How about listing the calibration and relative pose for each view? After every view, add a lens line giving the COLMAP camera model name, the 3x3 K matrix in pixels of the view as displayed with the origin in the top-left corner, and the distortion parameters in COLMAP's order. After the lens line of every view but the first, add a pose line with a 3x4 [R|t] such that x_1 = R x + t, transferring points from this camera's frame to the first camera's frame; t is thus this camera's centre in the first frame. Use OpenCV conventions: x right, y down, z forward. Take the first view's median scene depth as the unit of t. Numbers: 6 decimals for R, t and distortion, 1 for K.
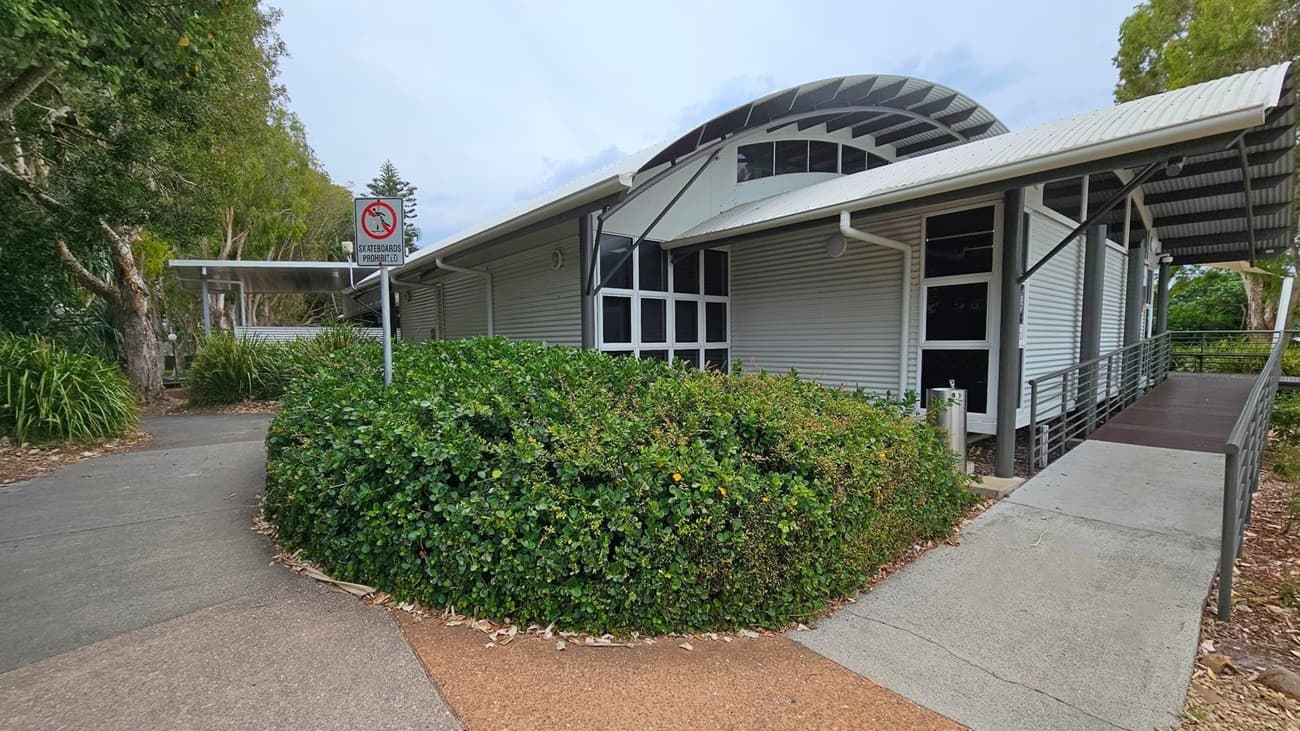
lens RADIAL K [[531.5, 0, 648.7], [0, 531.5, 383.0], [0, 0, 1]] dist [-0.001370, -0.000065]
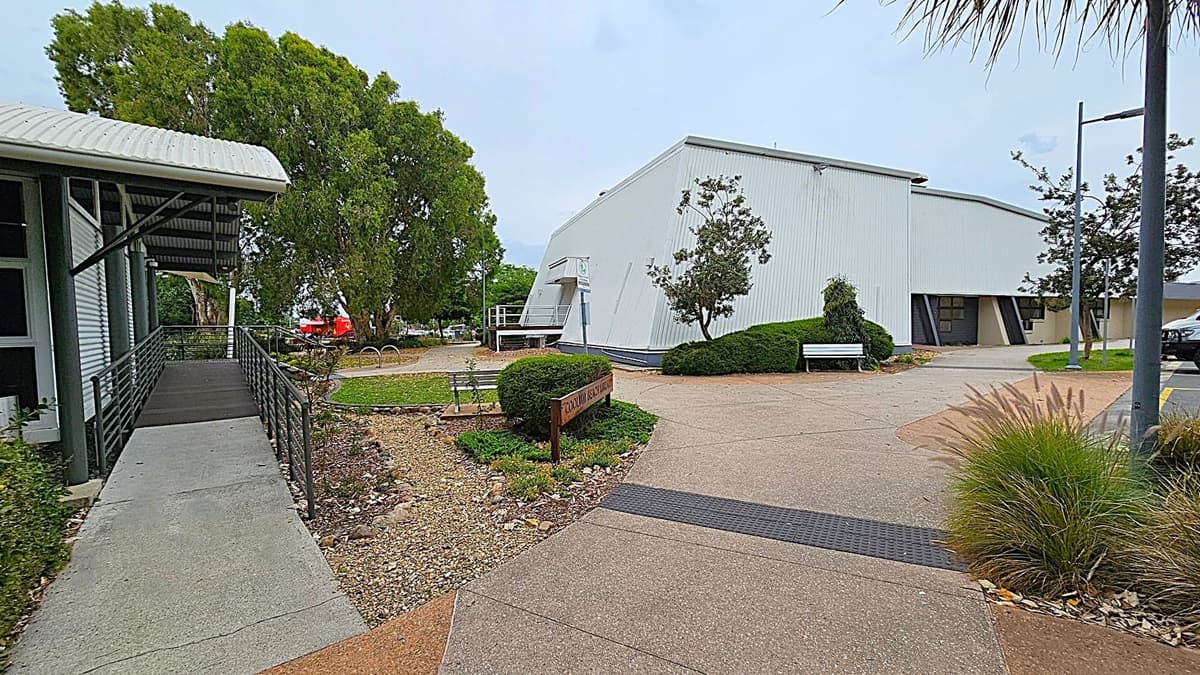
lens RADIAL K [[490.6, 0, 598.8], [0, 490.6, 353.7], [0, 0, 1]] dist [-0.001370, -0.000065]
pose [[0.018439, -0.048103, 0.998672, -0.120830], [0.087448, 0.995092, 0.046316, -0.006188], [-0.995998, 0.086478, 0.022555, 0.050428]]
